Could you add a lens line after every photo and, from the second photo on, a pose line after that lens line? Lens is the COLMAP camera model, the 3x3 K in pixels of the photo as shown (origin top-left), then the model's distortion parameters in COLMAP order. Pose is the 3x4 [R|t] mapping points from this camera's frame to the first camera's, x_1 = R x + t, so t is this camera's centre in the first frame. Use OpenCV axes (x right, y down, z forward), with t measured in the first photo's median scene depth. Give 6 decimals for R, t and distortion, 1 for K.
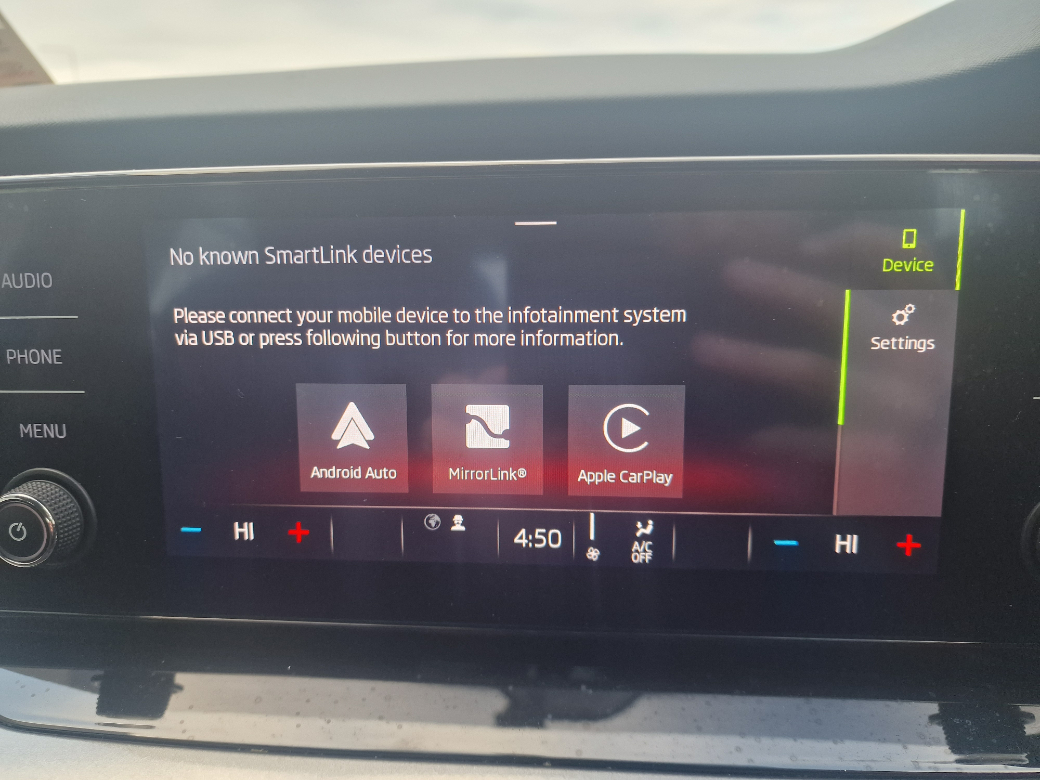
lens RADIAL K [[680.9, 0, 514.0], [0, 680.9, 383.9], [0, 0, 1]] dist [0.021253, -0.042165]
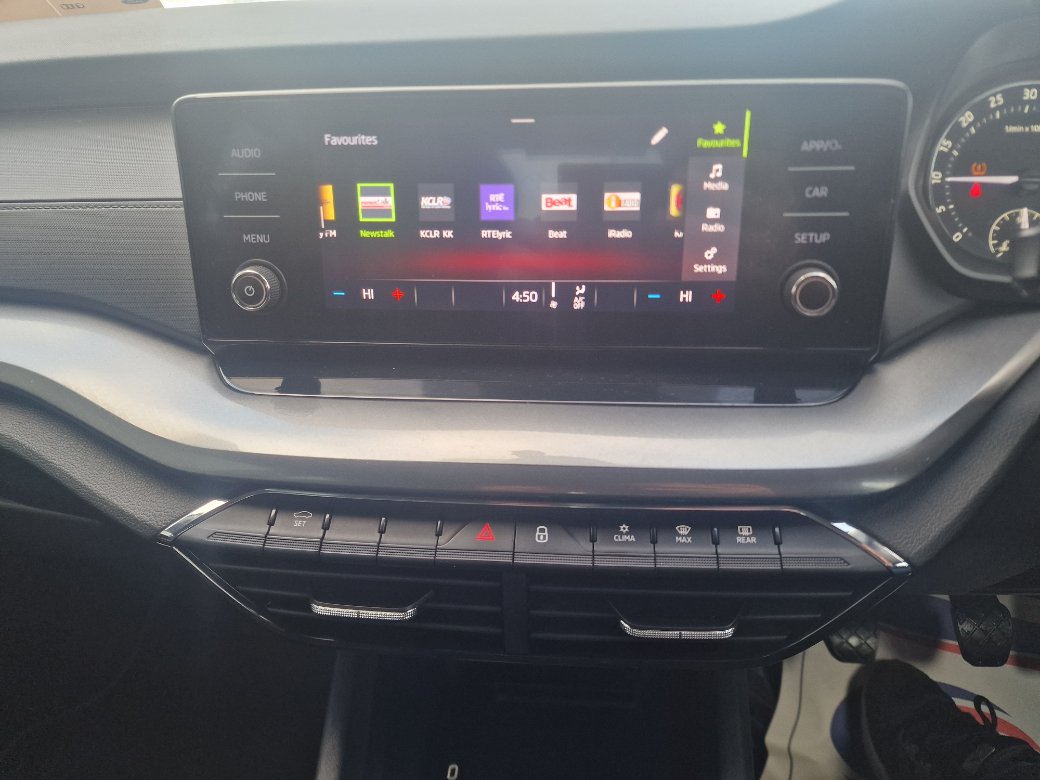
lens RADIAL K [[680.9, 0, 518.4], [0, 680.9, 398.6], [0, 0, 1]] dist [0.021253, -0.042165]
pose [[0.999962, 0.004036, -0.007736, 0.033987], [-0.002797, 0.988069, 0.153984, 0.219488], [0.008265, -0.153957, 0.988043, -0.924527]]
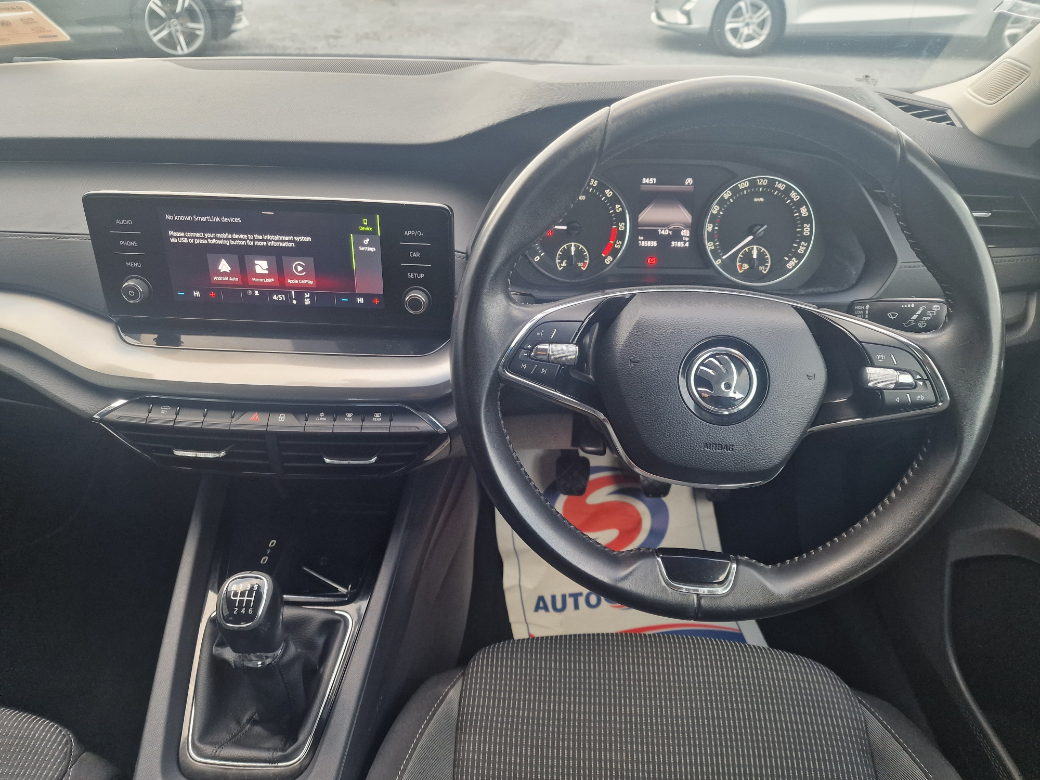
lens RADIAL K [[680.9, 0, 521.0], [0, 680.9, 392.2], [0, 0, 1]] dist [0.021253, -0.042165]
pose [[0.996966, 0.009073, 0.077308, 1.074611], [-0.032542, 0.950805, 0.308075, -0.473308], [-0.070710, -0.309656, 0.948216, -2.792815]]
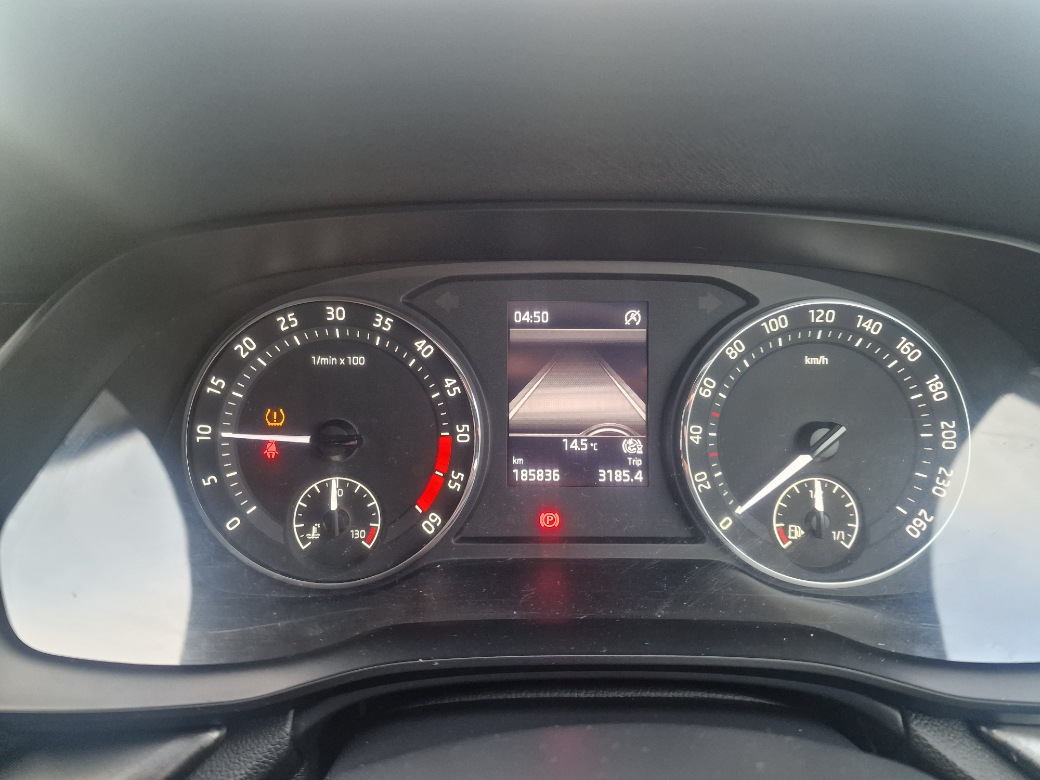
lens RADIAL K [[680.9, 0, 520.4], [0, 680.9, 393.3], [0, 0, 1]] dist [0.021253, -0.042165]
pose [[0.990942, 0.007708, 0.134073, 1.918716], [-0.021997, 0.994184, 0.105421, -0.431352], [-0.132480, -0.107415, 0.985348, -0.120139]]
